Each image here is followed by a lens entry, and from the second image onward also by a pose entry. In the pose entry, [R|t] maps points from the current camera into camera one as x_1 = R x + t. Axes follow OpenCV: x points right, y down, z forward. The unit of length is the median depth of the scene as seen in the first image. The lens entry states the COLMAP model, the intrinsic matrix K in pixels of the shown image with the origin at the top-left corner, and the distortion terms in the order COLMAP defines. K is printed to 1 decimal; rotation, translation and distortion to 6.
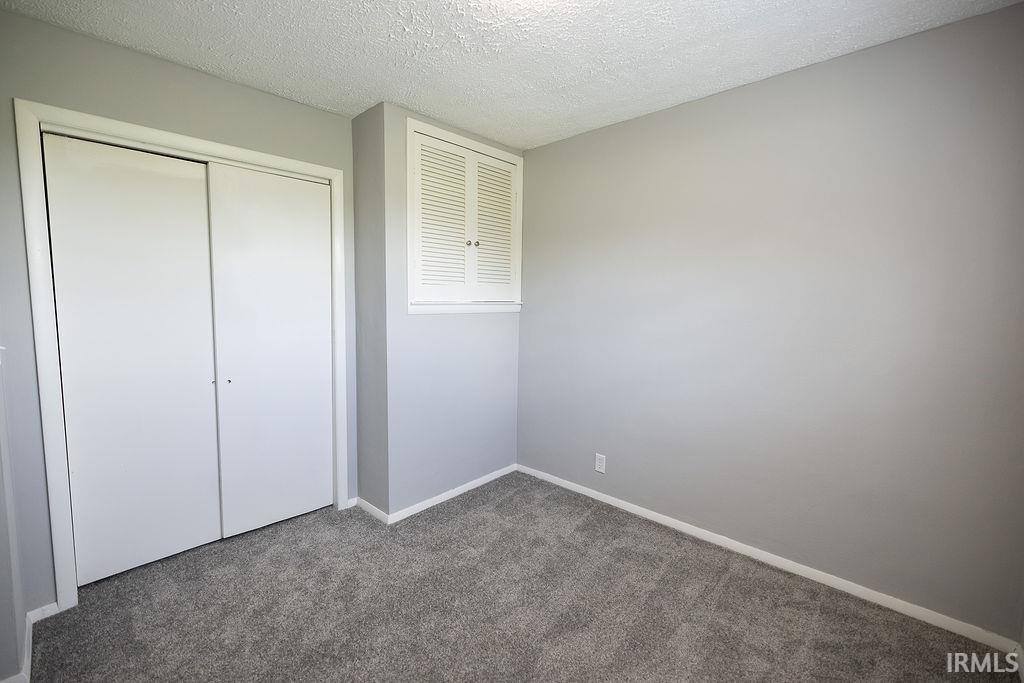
lens RADIAL K [[431.6, 0, 512.0], [0, 431.6, 341.5], [0, 0, 1]] dist [-0.001005, -0.000136]
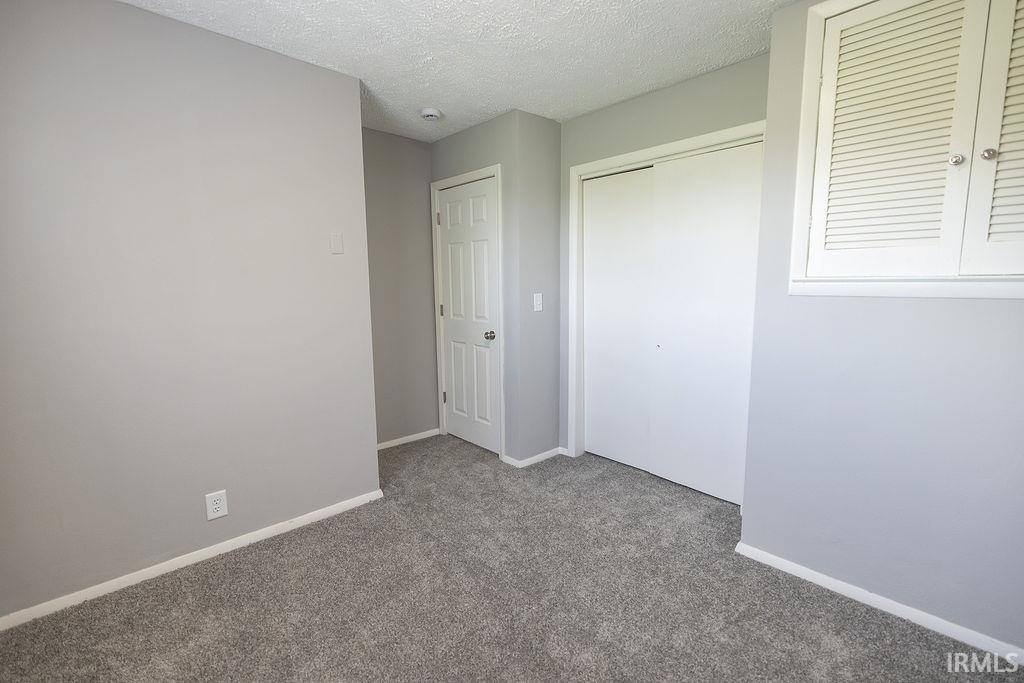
lens RADIAL K [[451.6, 0, 512.0], [0, 451.6, 341.5], [0, 0, 1]] dist [-0.000036, 0.000003]
pose [[-0.059186, 0.129068, -0.989868, 0.561535], [-0.087979, 0.987073, 0.133964, -0.049148], [0.994362, 0.095017, -0.047066, 0.609502]]
